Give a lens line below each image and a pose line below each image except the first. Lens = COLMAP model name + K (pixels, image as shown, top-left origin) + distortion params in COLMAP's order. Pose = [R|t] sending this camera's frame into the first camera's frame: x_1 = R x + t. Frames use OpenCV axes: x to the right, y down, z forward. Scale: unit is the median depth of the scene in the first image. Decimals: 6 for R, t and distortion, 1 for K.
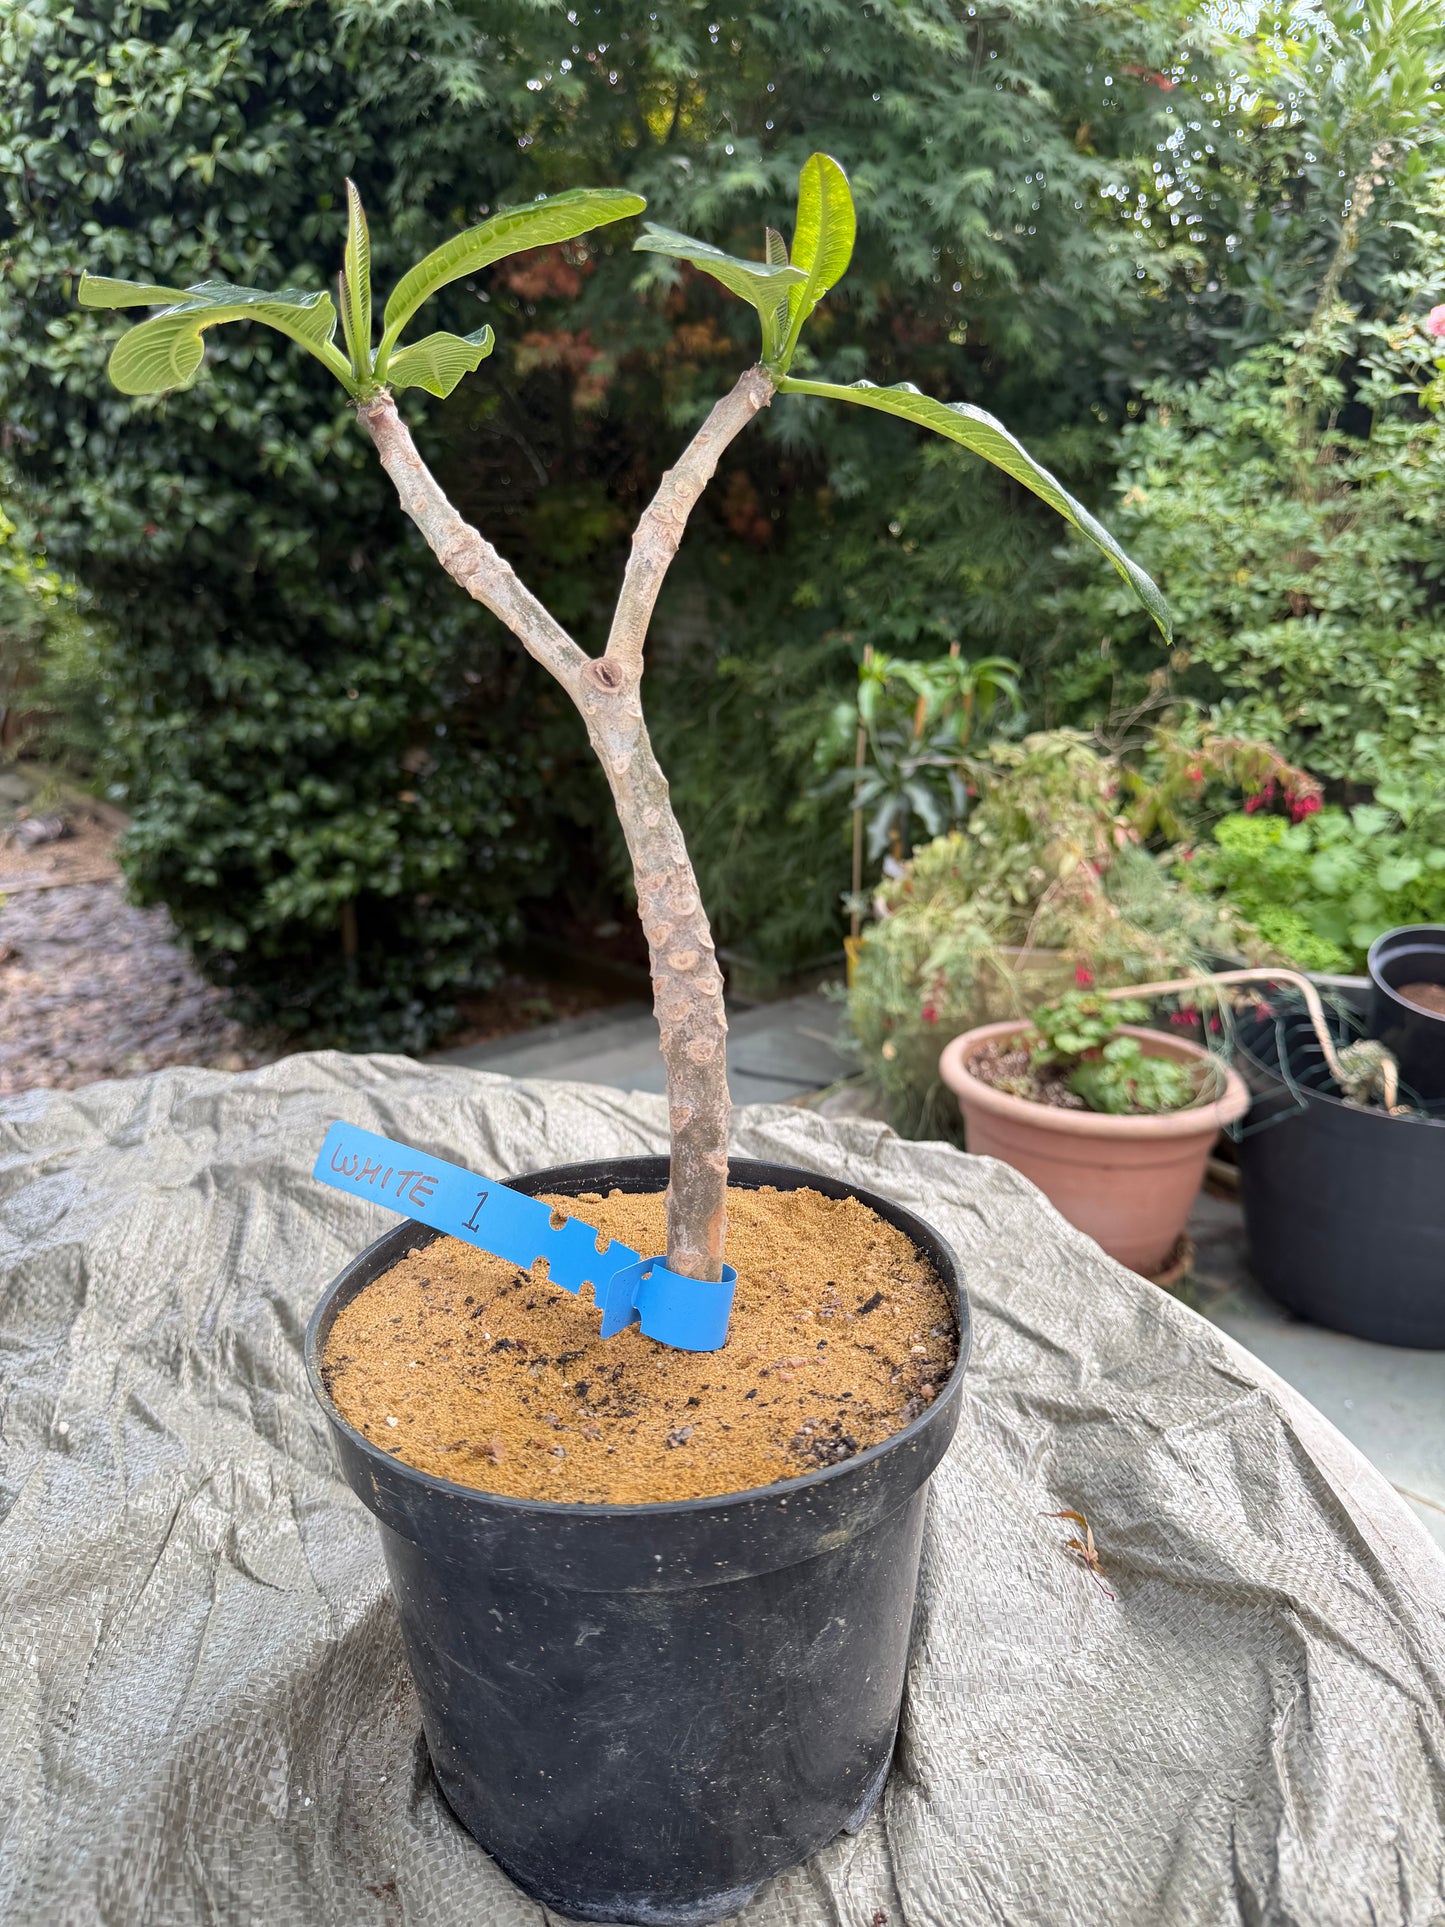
lens RADIAL K [[1413.2, 0, 727.6], [0, 1413.2, 960.5], [0, 0, 1]] dist [0.062011, -0.088460]
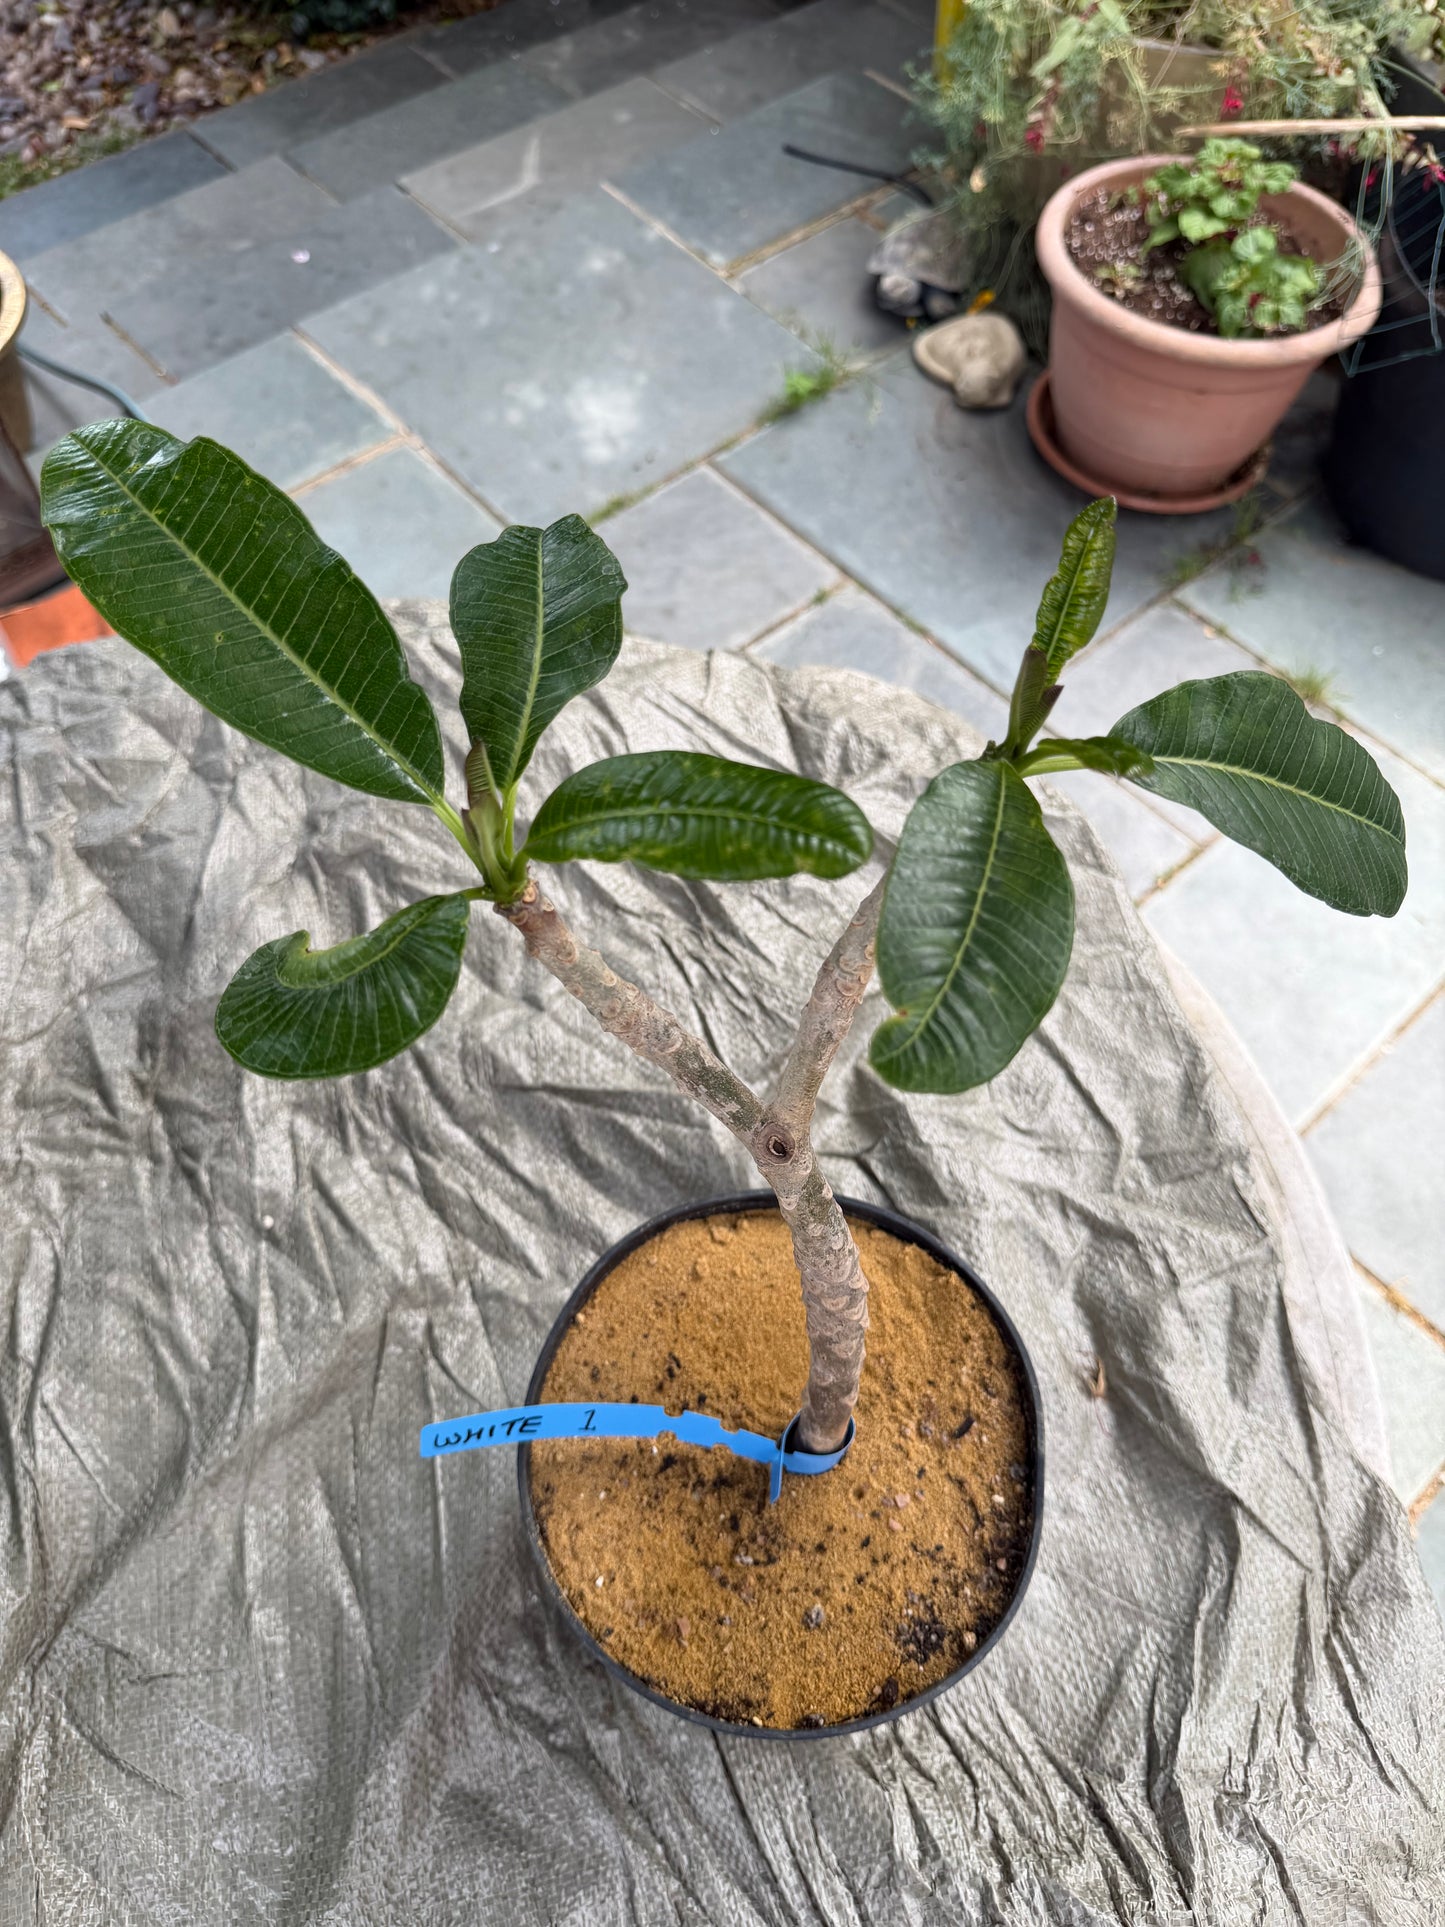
lens RADIAL K [[1413.5, 0, 725.1], [0, 1413.5, 978.4], [0, 0, 1]] dist [0.023869, -0.041770]
pose [[0.999535, 0.030389, 0.002662, -0.022467], [-0.023936, 0.727187, 0.686022, -0.163839], [0.018912, -0.685767, 0.727576, 0.069290]]
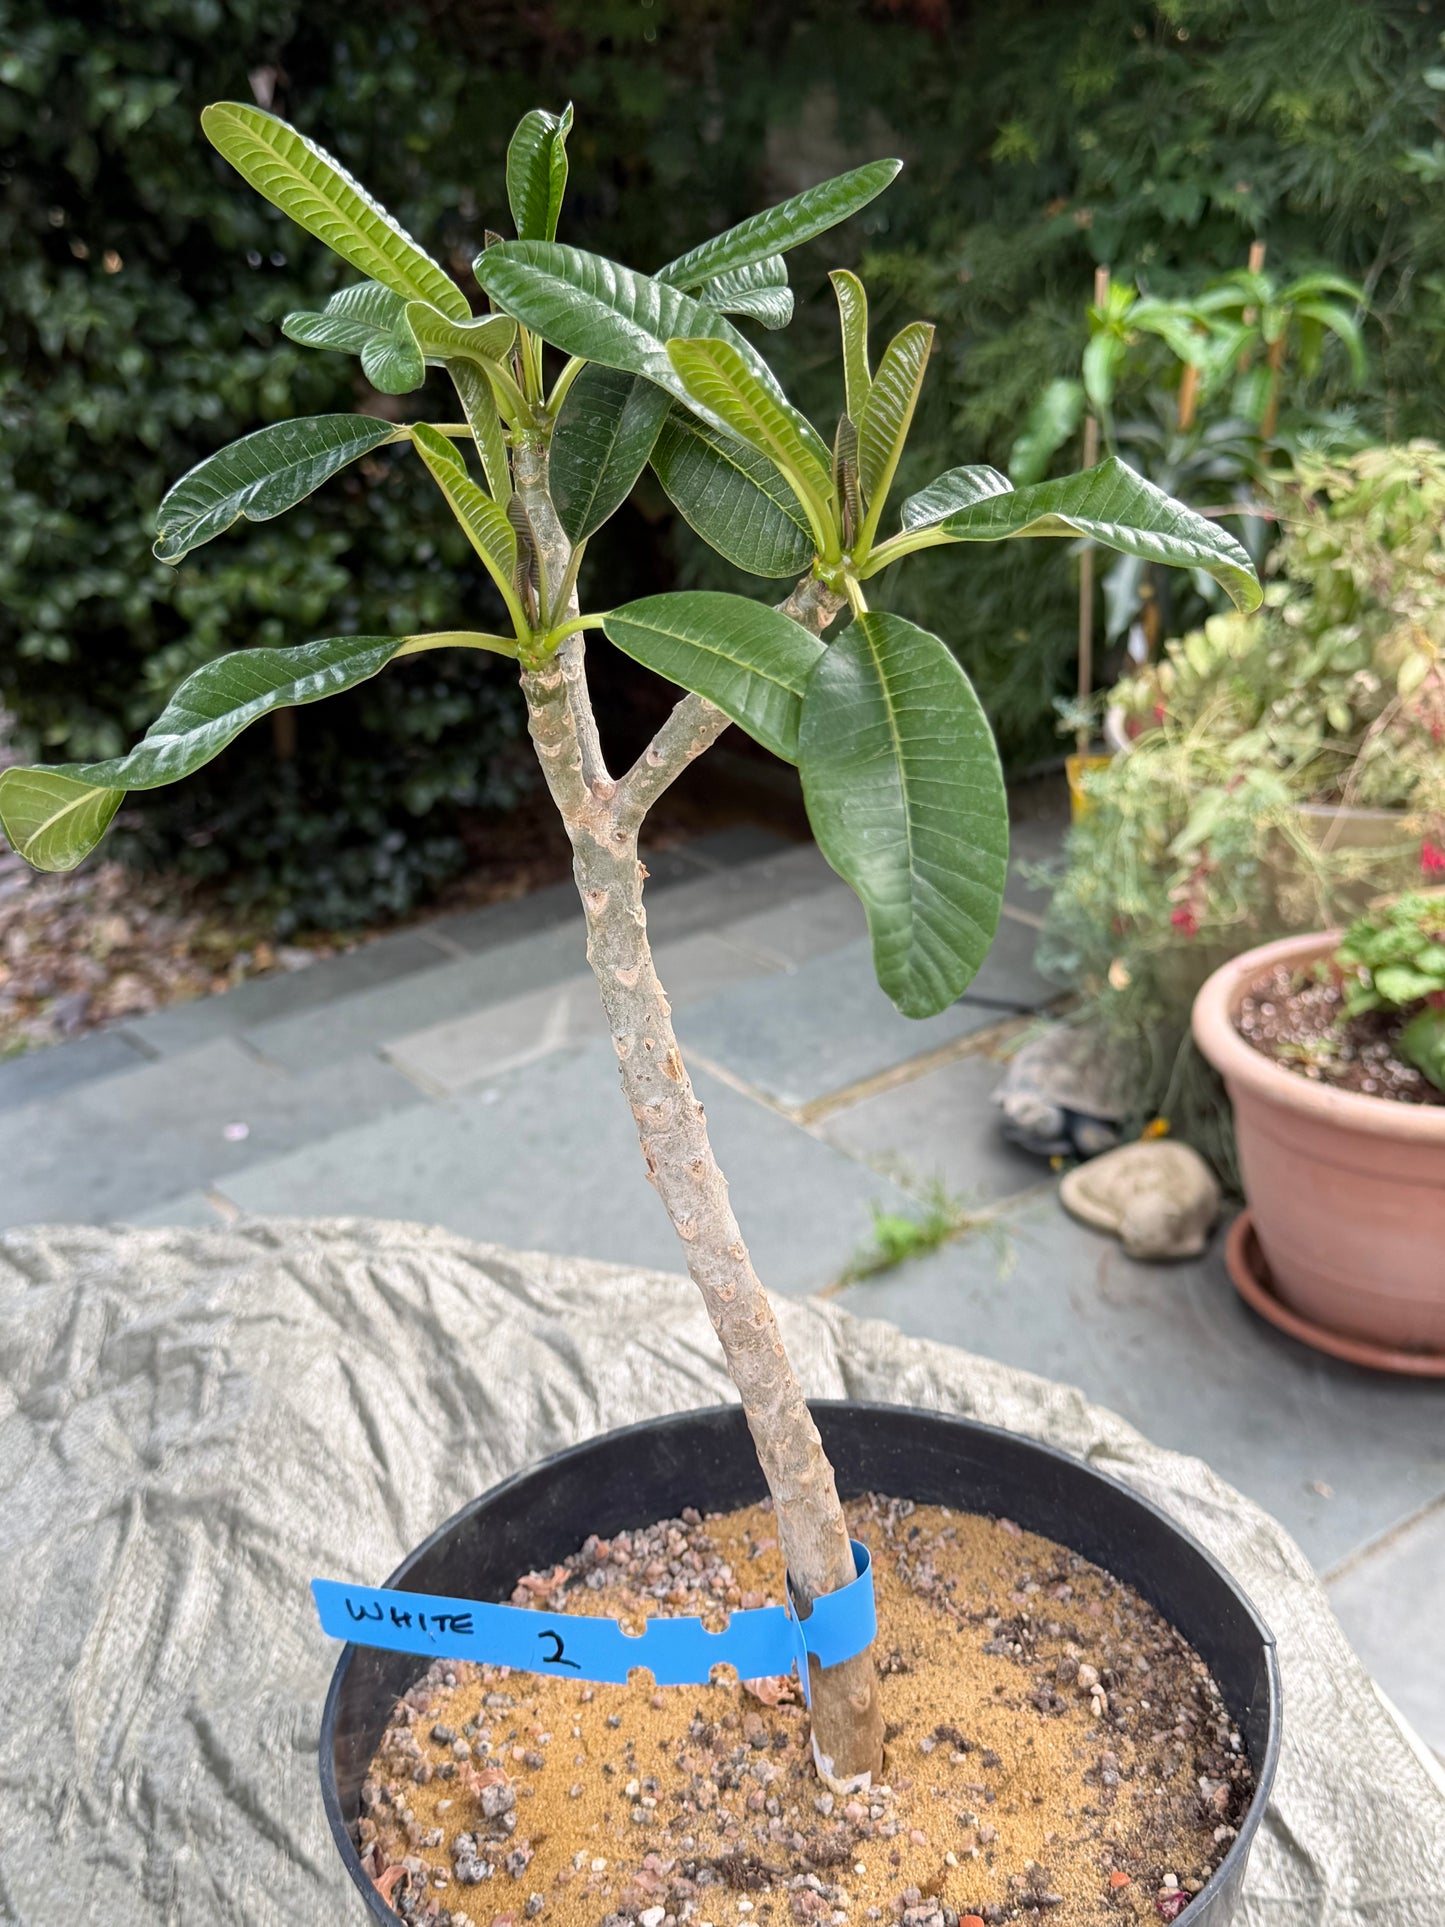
lens RADIAL K [[2374.2, 0, 743.0], [0, 2374.2, 976.6], [0, 0, 1]] dist [0.111768, 0.000000]
pose [[0.996488, -0.012685, -0.082767, 0.034803], [0.024195, 0.989916, 0.139577, -0.088033], [0.080162, -0.141089, 0.986746, -0.059161]]
